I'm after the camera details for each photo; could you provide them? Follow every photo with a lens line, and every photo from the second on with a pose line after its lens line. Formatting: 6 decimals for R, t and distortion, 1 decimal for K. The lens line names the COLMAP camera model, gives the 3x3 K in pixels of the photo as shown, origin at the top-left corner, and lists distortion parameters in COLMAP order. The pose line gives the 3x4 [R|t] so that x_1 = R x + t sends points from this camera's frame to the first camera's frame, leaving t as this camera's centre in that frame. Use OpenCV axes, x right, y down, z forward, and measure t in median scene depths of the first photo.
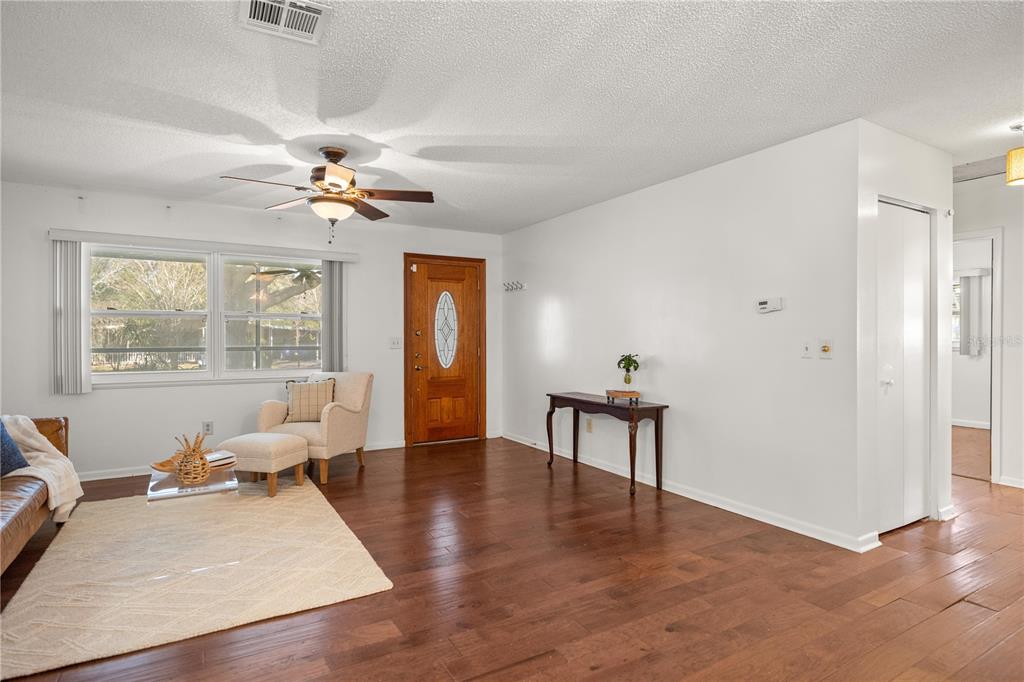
lens RADIAL K [[527.9, 0, 511.0], [0, 527.9, 335.3], [0, 0, 1]] dist [0.003899, -0.000260]
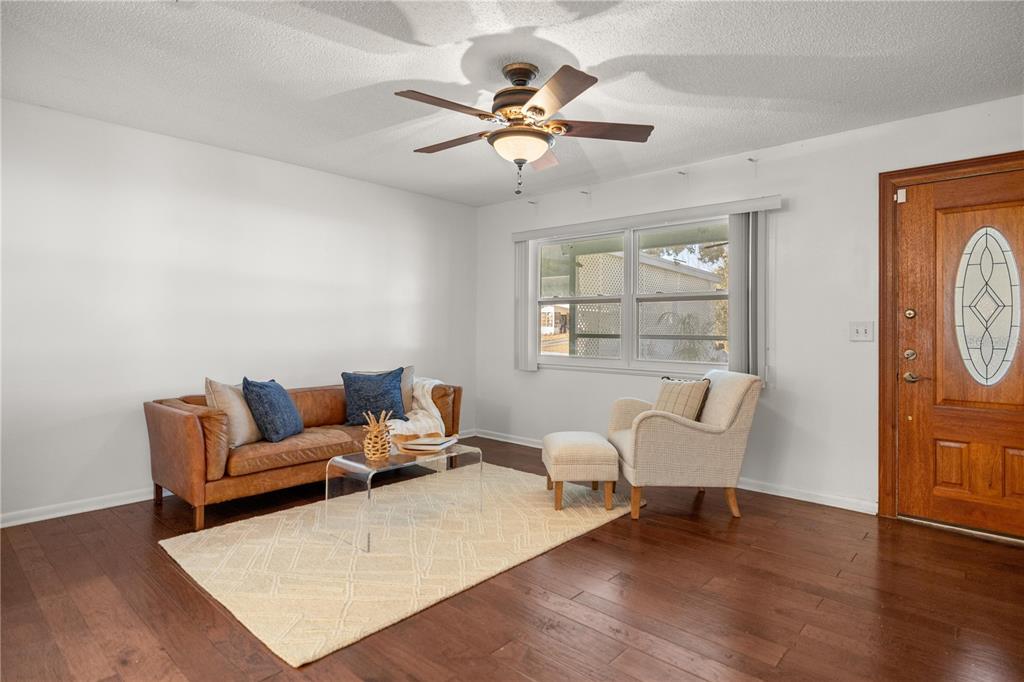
lens RADIAL K [[547.3, 0, 519.4], [0, 547.3, 320.3], [0, 0, 1]] dist [-0.004613, 0.000277]
pose [[0.307627, -0.011398, -0.951439, 0.265408], [-0.003614, 0.999907, -0.013147, 0.012756], [0.951500, 0.007482, 0.307557, 0.500211]]
